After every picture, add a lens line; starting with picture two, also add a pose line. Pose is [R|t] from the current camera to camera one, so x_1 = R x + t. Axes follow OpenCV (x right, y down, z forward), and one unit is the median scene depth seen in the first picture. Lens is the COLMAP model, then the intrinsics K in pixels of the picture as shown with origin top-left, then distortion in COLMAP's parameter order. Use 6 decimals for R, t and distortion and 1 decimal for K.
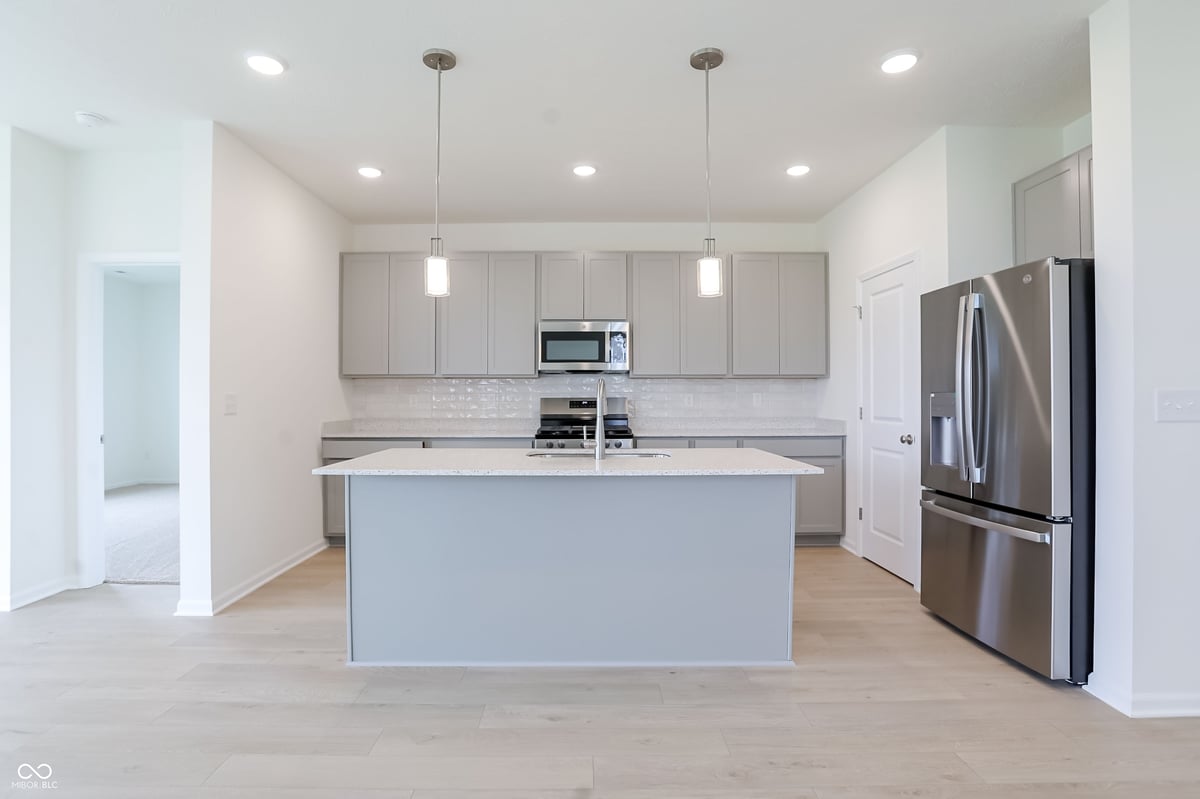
lens RADIAL K [[592.8, 0, 588.1], [0, 592.8, 397.9], [0, 0, 1]] dist [-0.070639, 0.034041]
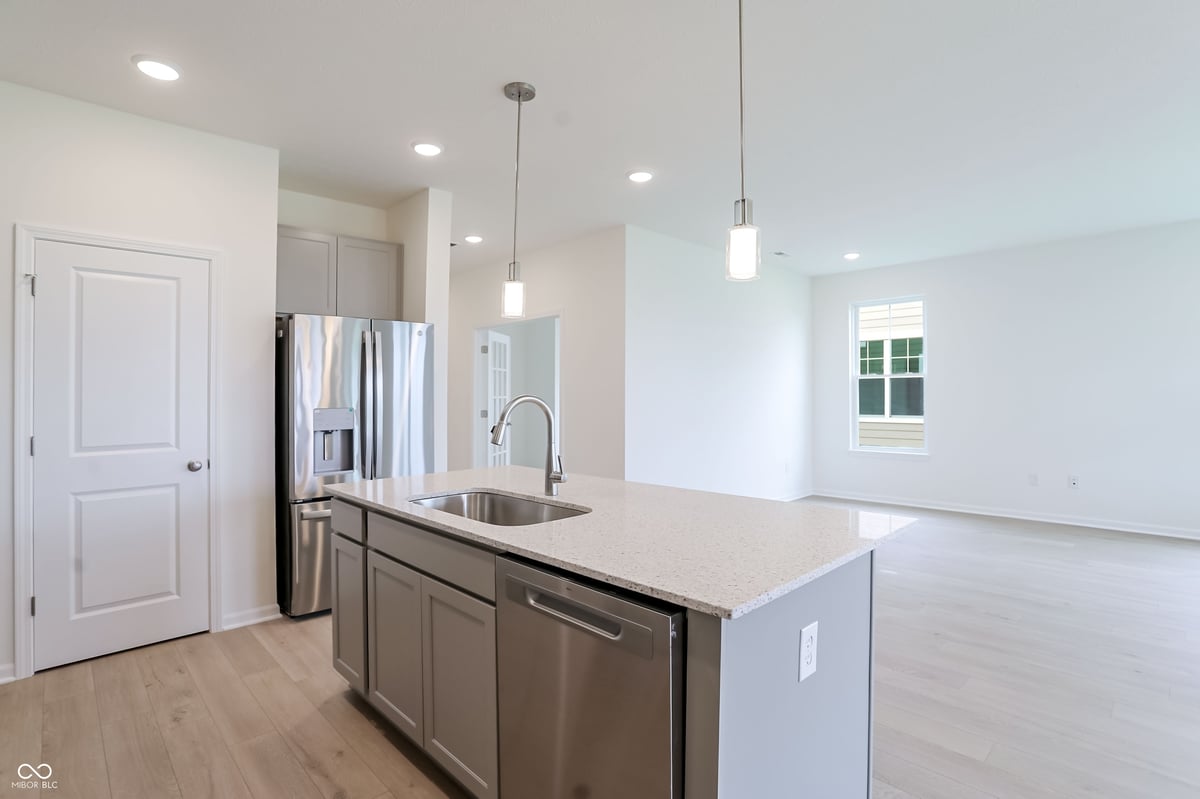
lens RADIAL K [[587.7, 0, 600.0], [0, 587.7, 399.5], [0, 0, 1]] dist [-0.074631, 0.034566]
pose [[-0.691305, 0.002966, 0.722557, -0.396109], [0.003413, 0.999994, -0.000840, -0.020375], [-0.722555, 0.001885, -0.691311, 0.976639]]
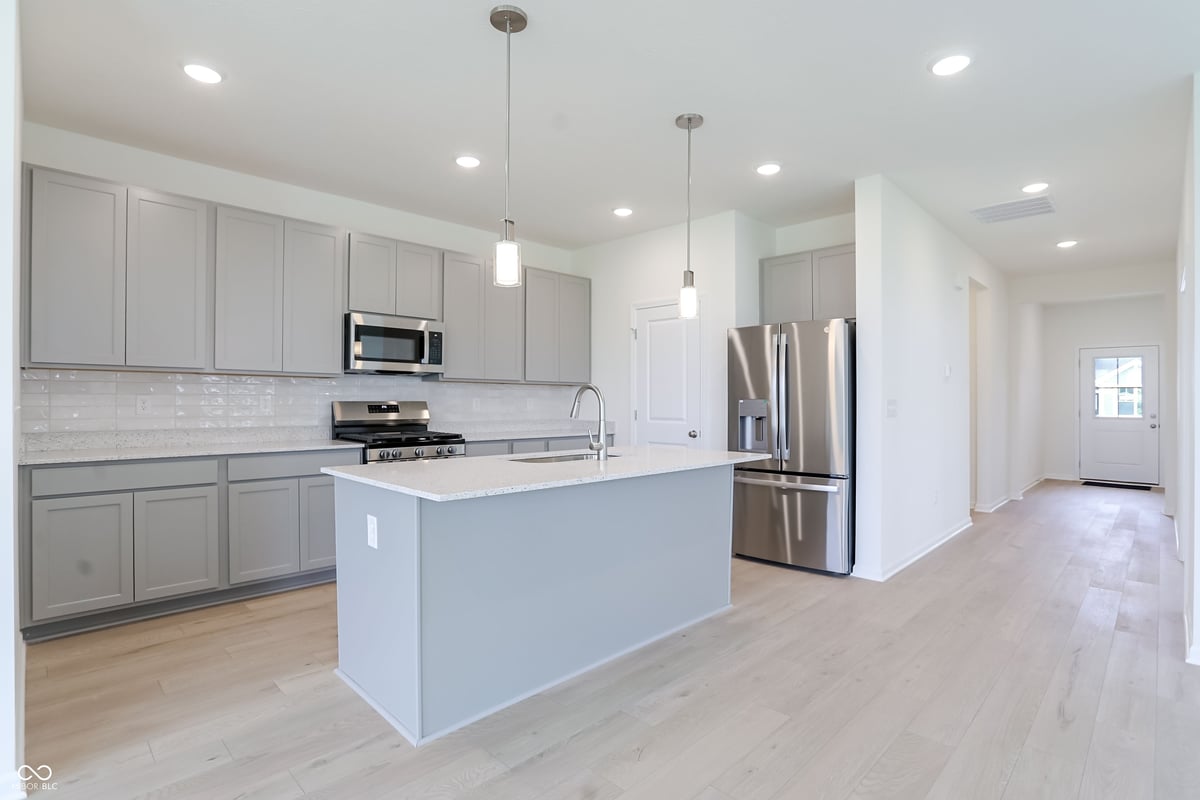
lens RADIAL K [[587.7, 0, 600.0], [0, 587.7, 400.0], [0, 0, 1]] dist [-0.074631, 0.034566]
pose [[0.706741, 0.006099, 0.707446, -0.469607], [-0.003995, 0.999981, -0.004630, 0.000451], [-0.707461, 0.000446, 0.706752, 0.169959]]
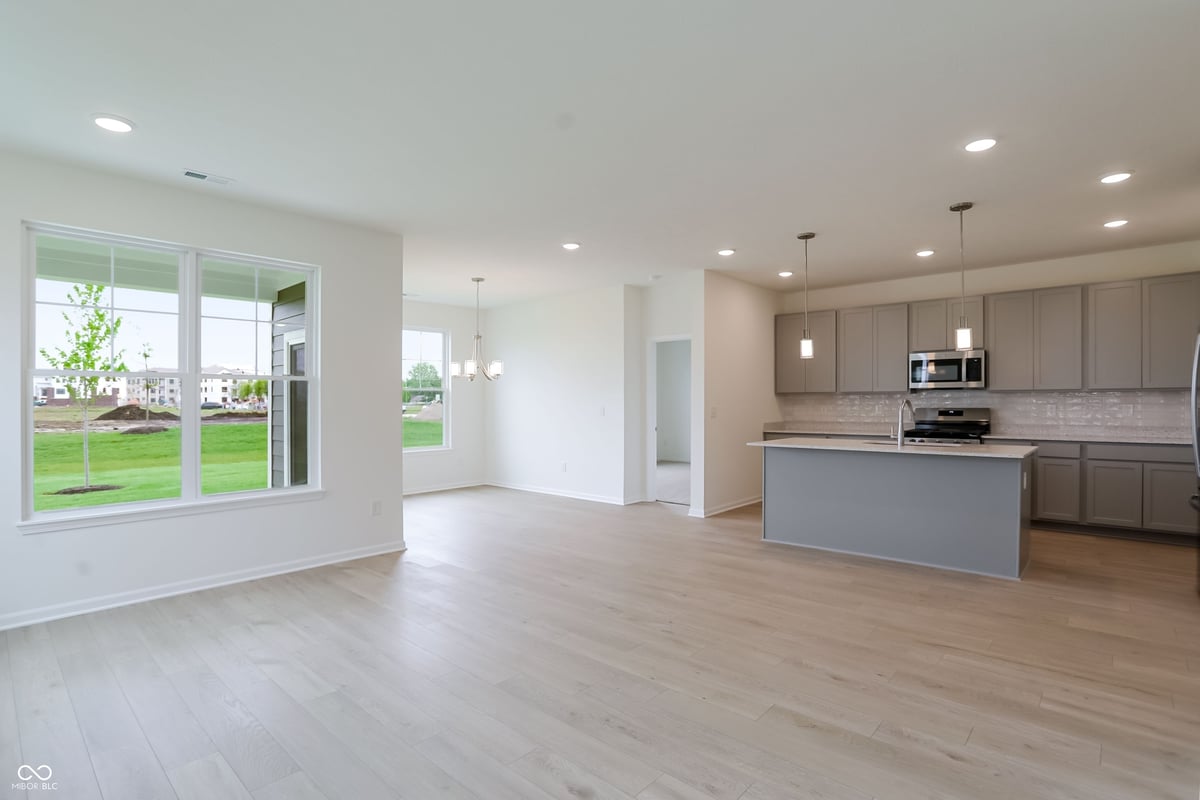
lens RADIAL K [[587.7, 0, 600.0], [0, 587.7, 400.0], [0, 0, 1]] dist [-0.074631, 0.034566]
pose [[0.733486, -0.004891, -0.679687, 0.337377], [0.000091, 0.999975, -0.007097, -0.010660], [0.679705, 0.005144, 0.733468, -0.536956]]
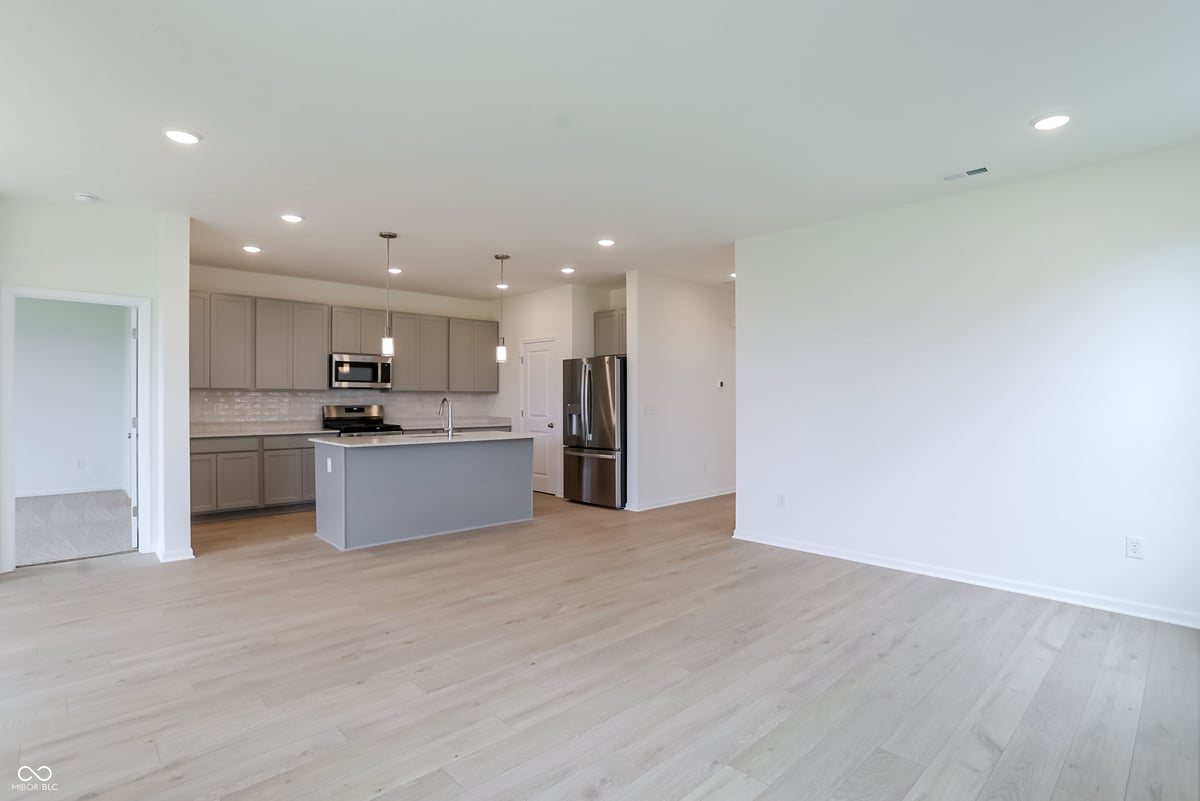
lens RADIAL K [[587.7, 0, 600.0], [0, 587.7, 400.5], [0, 0, 1]] dist [-0.074631, 0.034566]
pose [[0.727763, 0.001434, 0.685827, -0.650940], [0.000345, 0.999997, -0.002458, -0.010534], [-0.685829, 0.002026, 0.727760, -0.553107]]
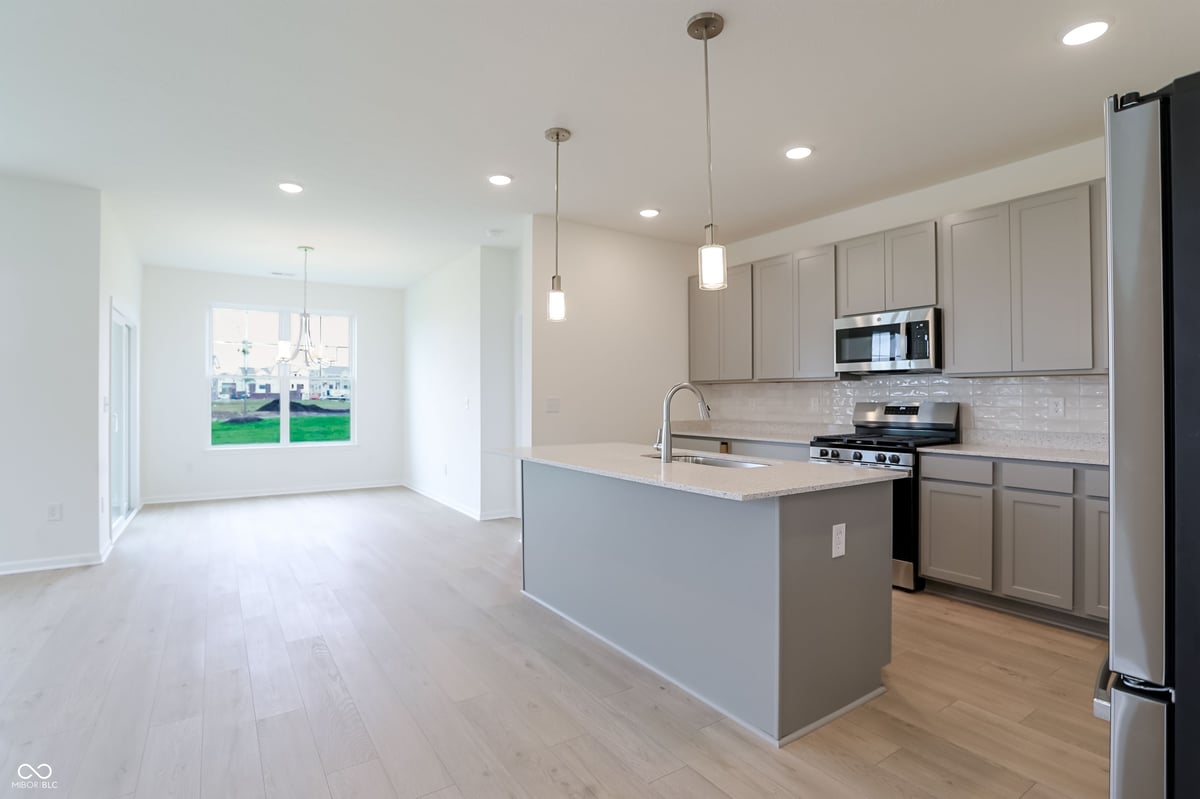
lens RADIAL K [[587.7, 0, 600.0], [0, 587.7, 399.5], [0, 0, 1]] dist [-0.074631, 0.034566]
pose [[0.557642, 0.003222, -0.830075, 0.510705], [-0.005772, 0.999983, 0.000004, -0.002417], [0.830061, 0.004789, 0.557652, 0.222236]]
